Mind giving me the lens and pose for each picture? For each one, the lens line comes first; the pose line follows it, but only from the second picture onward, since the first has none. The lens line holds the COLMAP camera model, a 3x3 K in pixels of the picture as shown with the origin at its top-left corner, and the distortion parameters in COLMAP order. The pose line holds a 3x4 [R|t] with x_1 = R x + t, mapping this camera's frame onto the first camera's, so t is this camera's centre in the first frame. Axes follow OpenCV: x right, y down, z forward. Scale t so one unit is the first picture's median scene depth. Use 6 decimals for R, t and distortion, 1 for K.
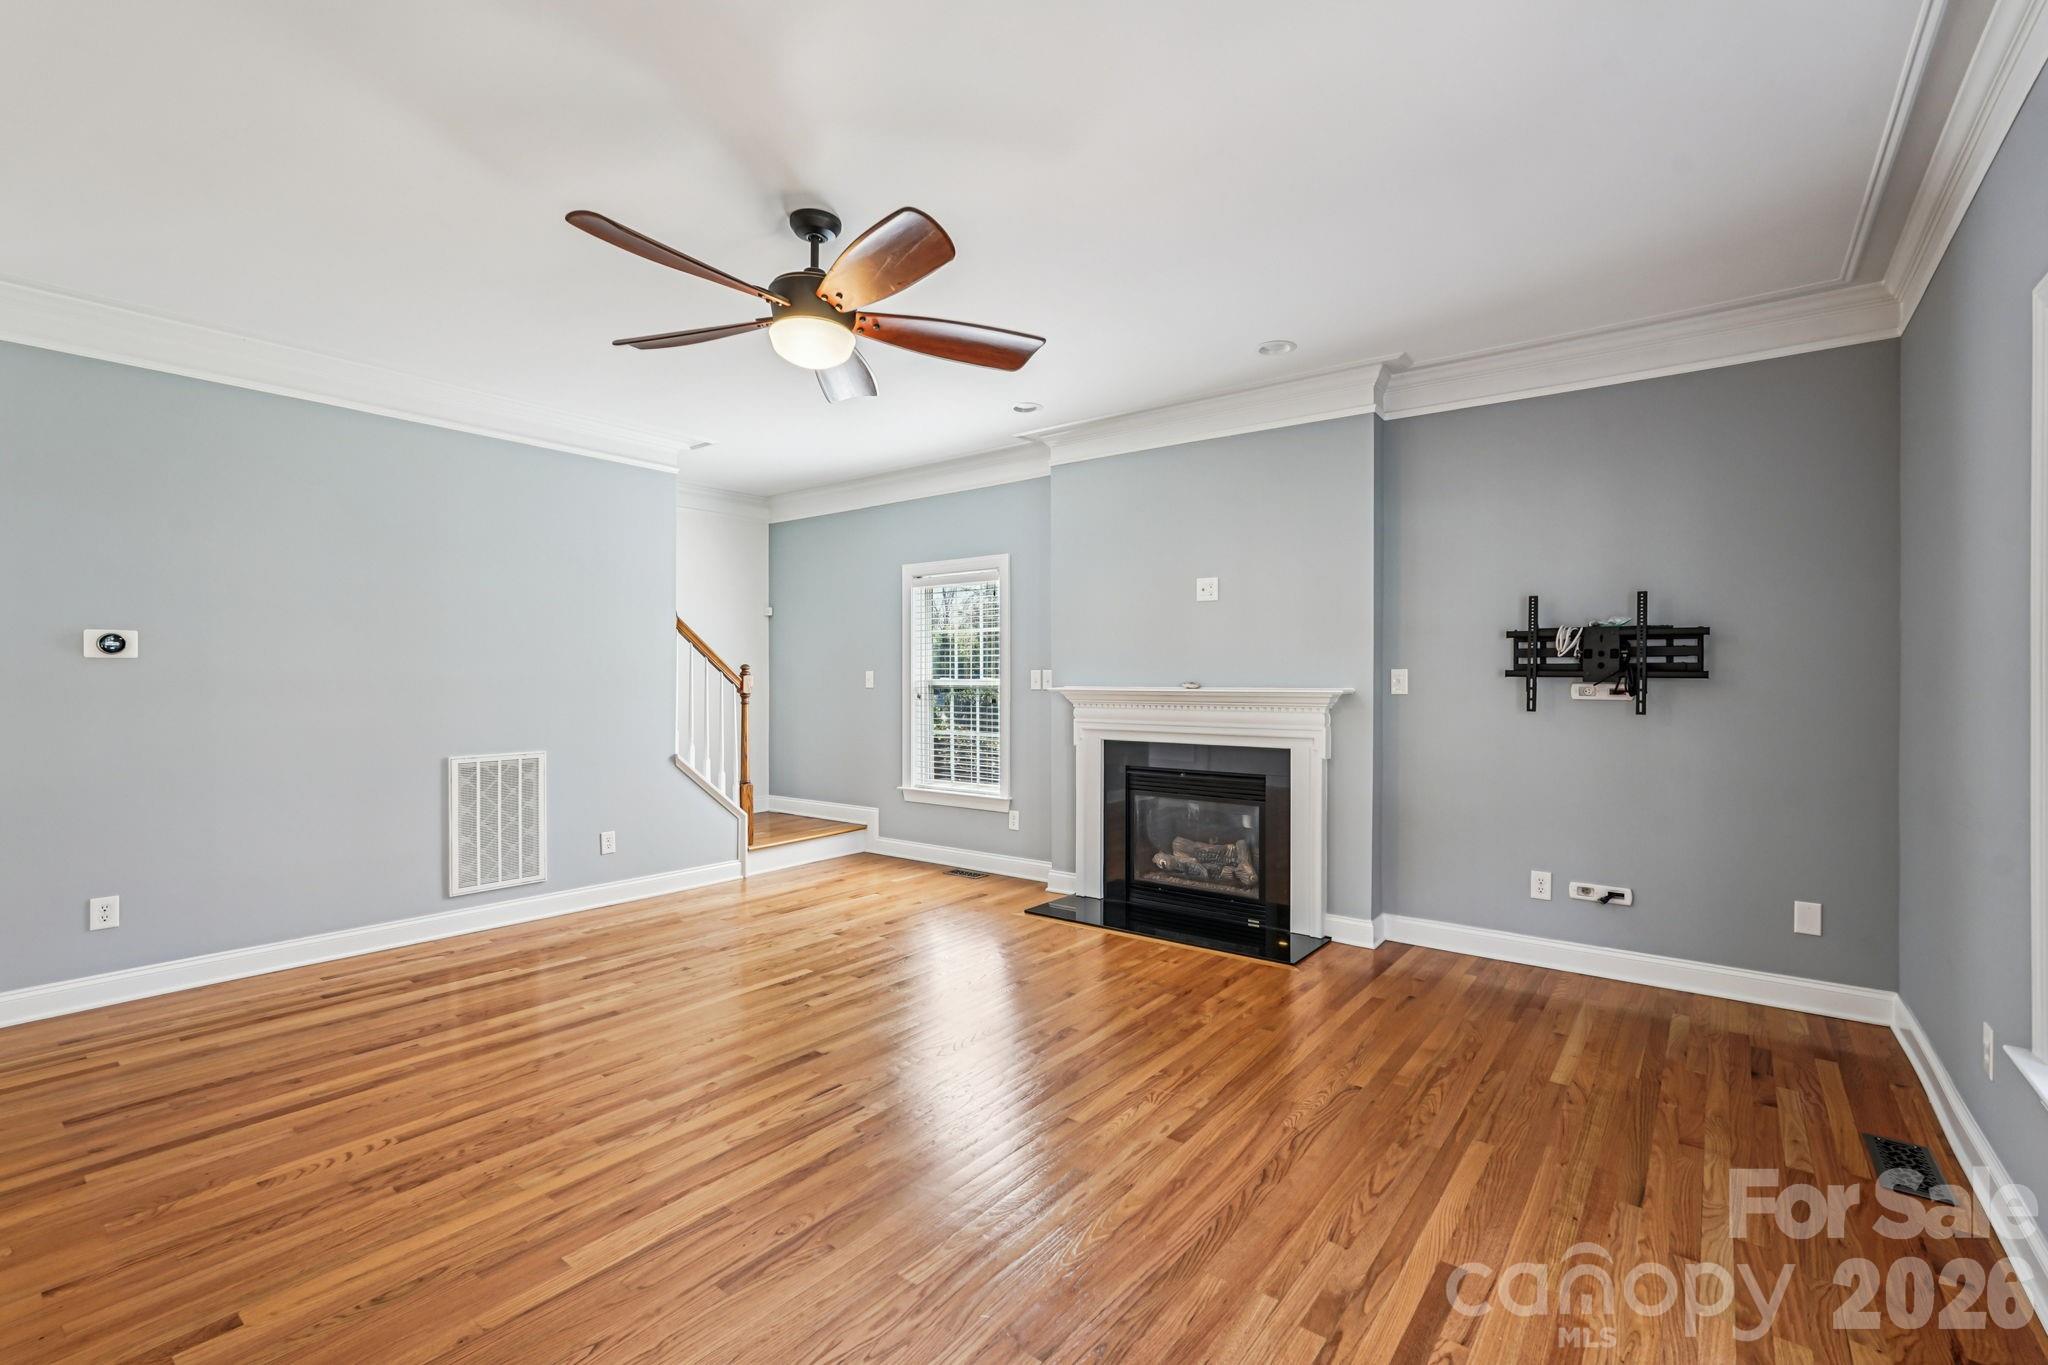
lens RADIAL K [[908.4, 0, 1030.2], [0, 908.4, 680.8], [0, 0, 1]] dist [-0.013276, 0.006011]
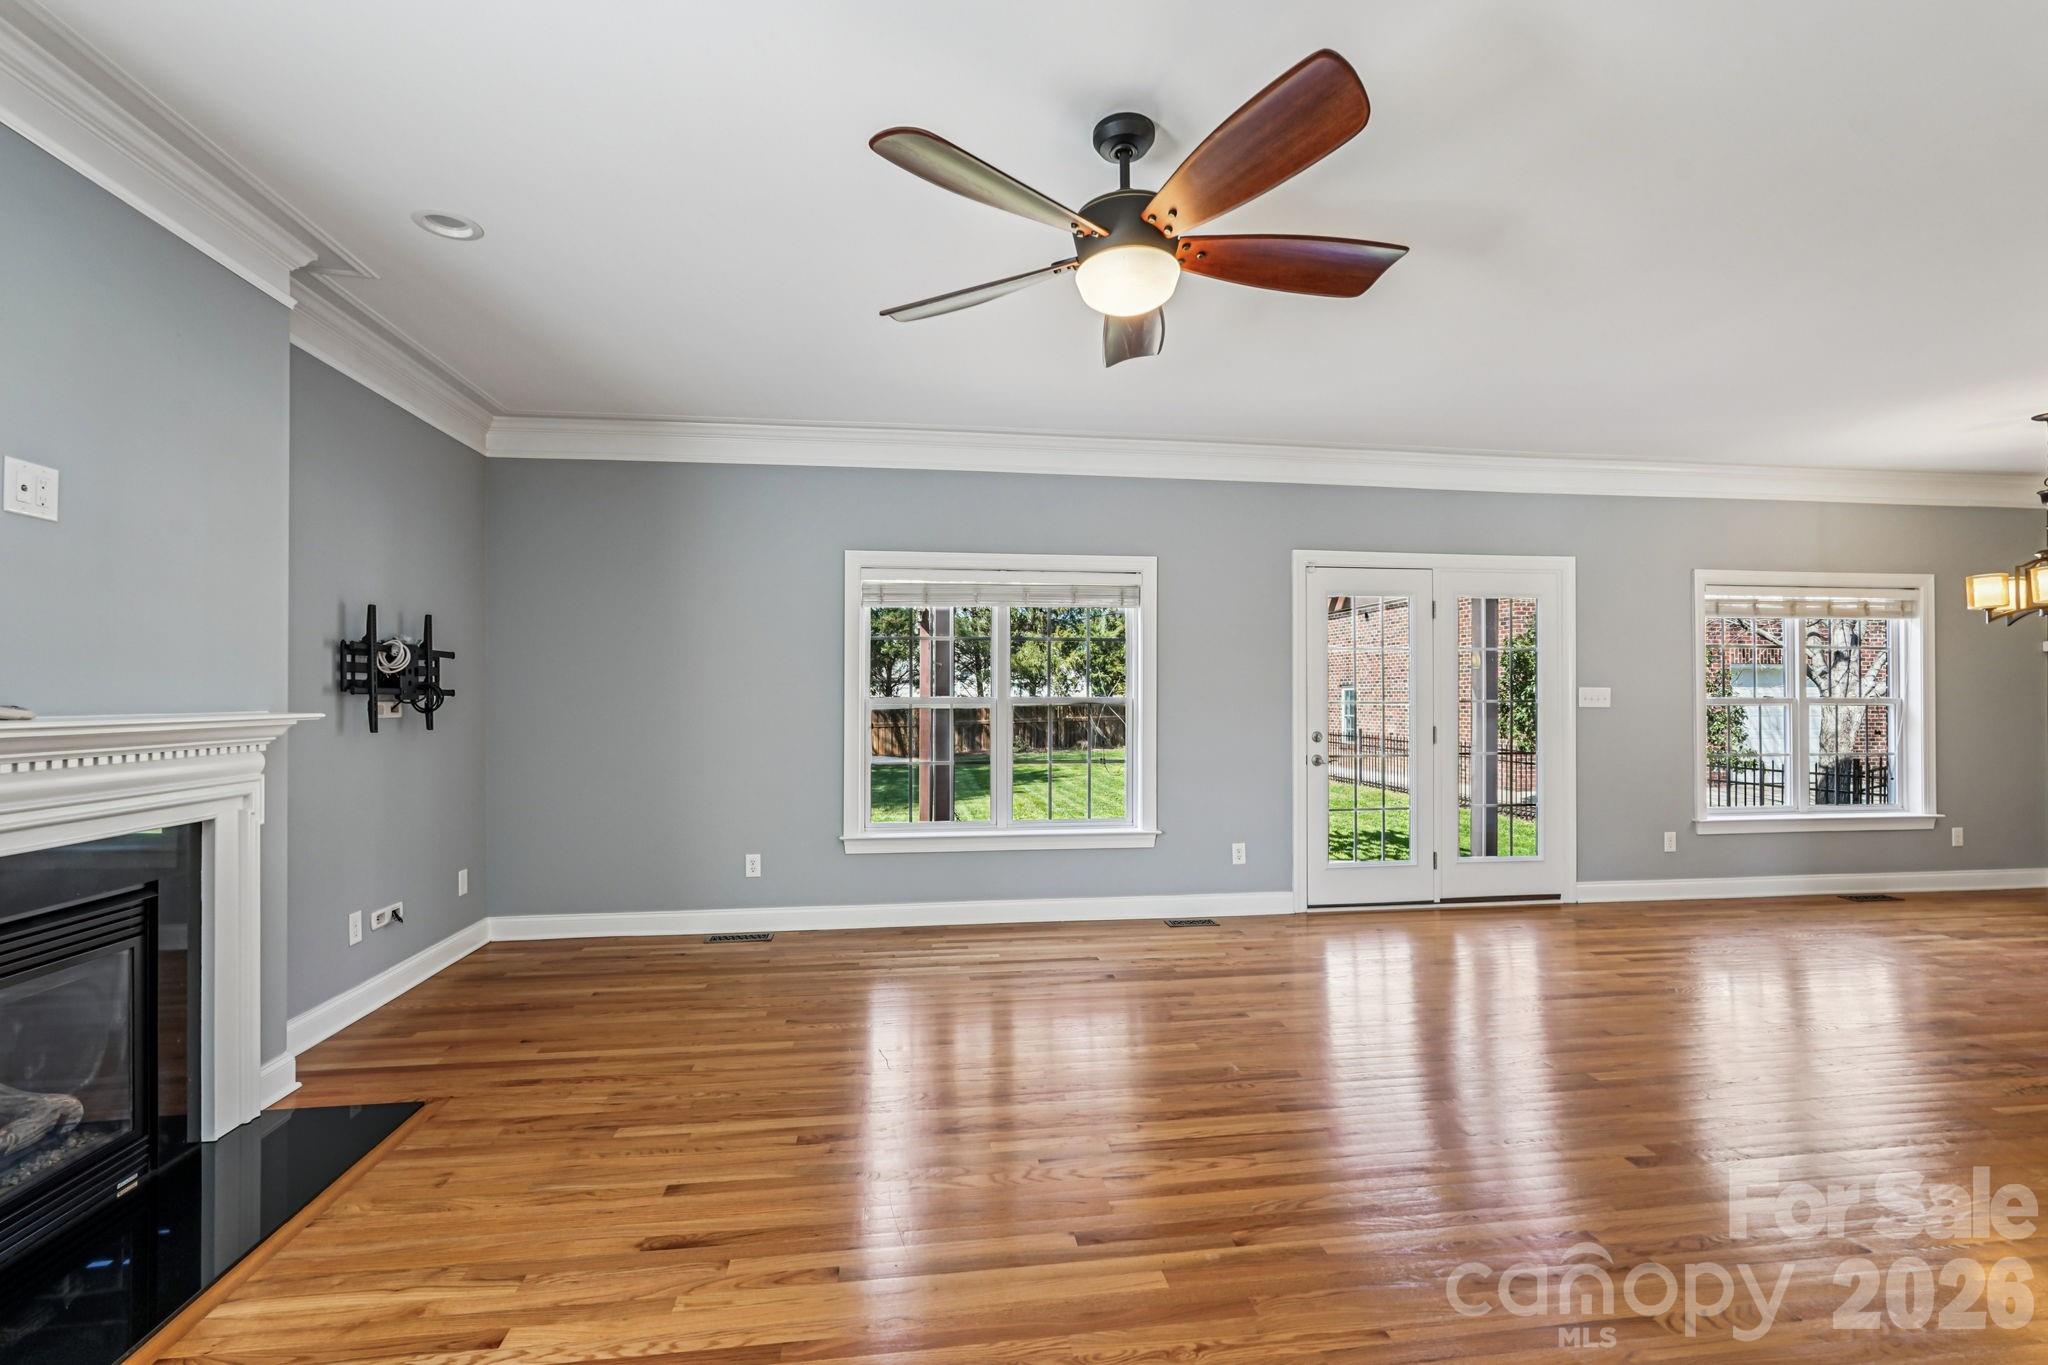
lens RADIAL K [[908.4, 0, 1019.8], [0, 908.4, 697.9], [0, 0, 1]] dist [-0.013276, 0.006011]
pose [[-0.709869, 0.000681, 0.704333, -0.536503], [0.005633, 0.999973, 0.004711, -0.001684], [-0.704311, 0.007311, -0.709854, 1.188141]]
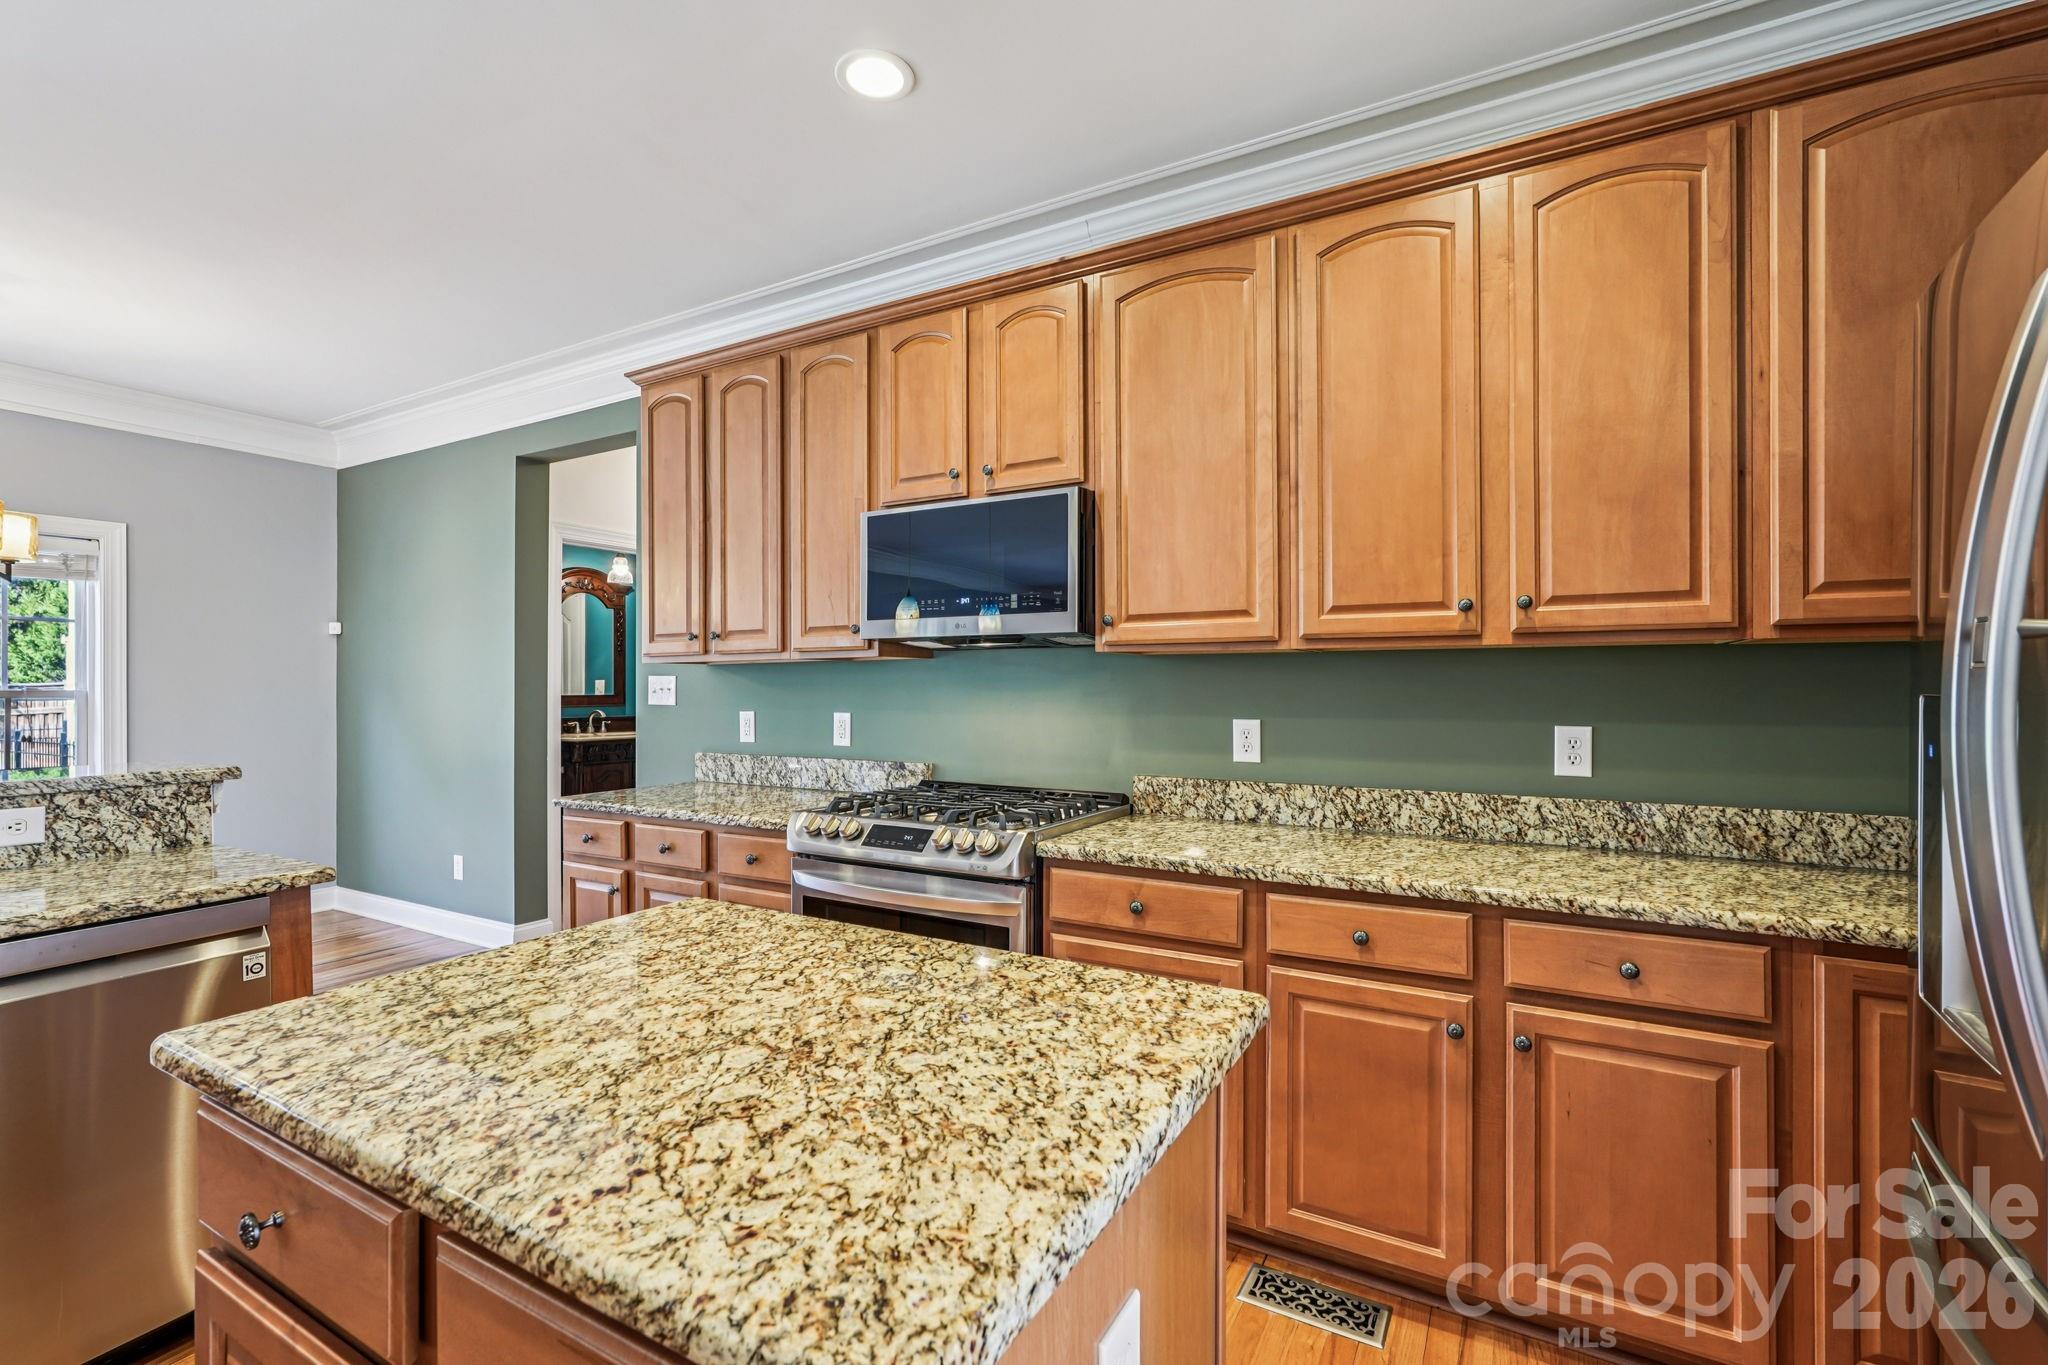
lens RADIAL K [[908.4, 0, 1031.9], [0, 908.4, 683.3], [0, 0, 1]] dist [-0.013276, 0.006011]
pose [[-0.991098, 0.003008, -0.133101, -1.512177], [0.002016, 0.999969, 0.007590, 0.001344], [0.133119, 0.007254, -0.991073, 0.326205]]
